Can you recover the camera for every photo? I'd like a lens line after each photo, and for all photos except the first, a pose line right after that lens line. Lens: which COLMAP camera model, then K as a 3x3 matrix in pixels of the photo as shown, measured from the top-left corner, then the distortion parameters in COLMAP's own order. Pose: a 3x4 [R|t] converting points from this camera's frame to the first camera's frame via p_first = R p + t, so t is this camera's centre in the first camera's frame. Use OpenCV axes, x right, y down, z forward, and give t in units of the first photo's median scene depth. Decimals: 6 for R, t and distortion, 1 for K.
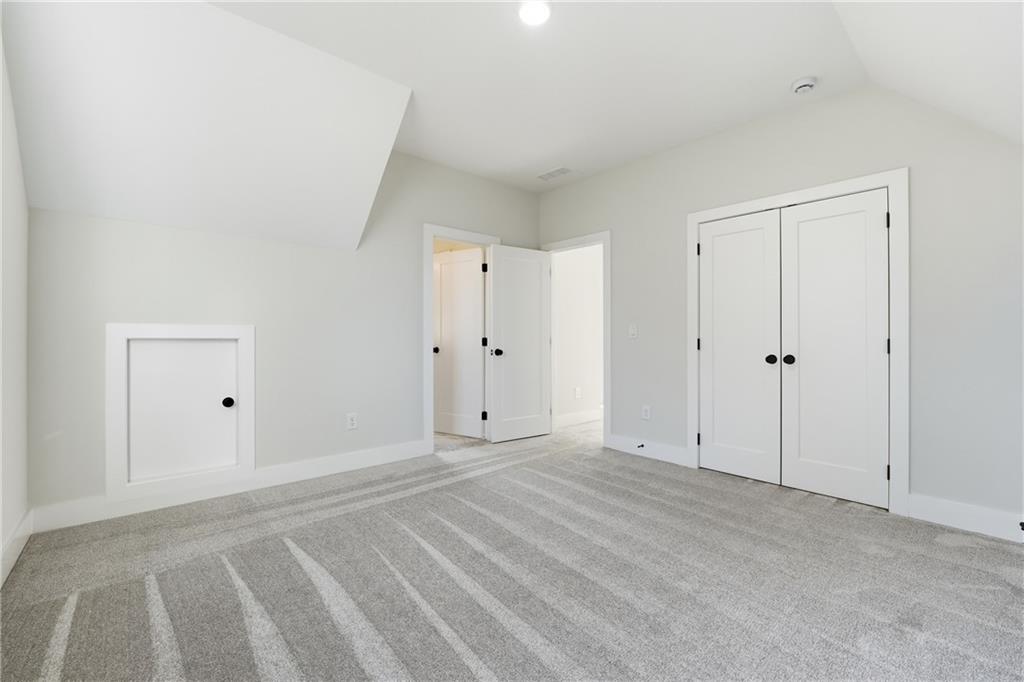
lens RADIAL K [[433.9, 0, 514.6], [0, 433.9, 336.7], [0, 0, 1]] dist [-0.009727, 0.003050]
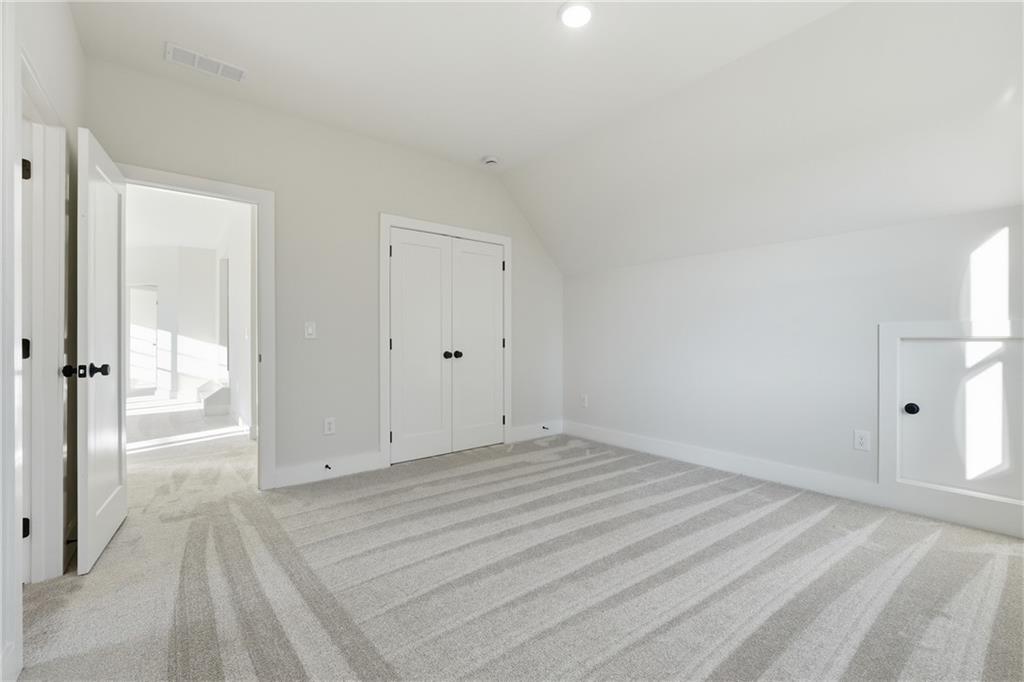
lens RADIAL K [[433.9, 0, 510.5], [0, 433.9, 337.4], [0, 0, 1]] dist [-0.009727, 0.003050]
pose [[0.049353, 0.004621, 0.998771, -0.654678], [0.001318, 0.999988, -0.004692, 0.007565], [-0.998781, 0.001548, 0.049346, 0.750956]]
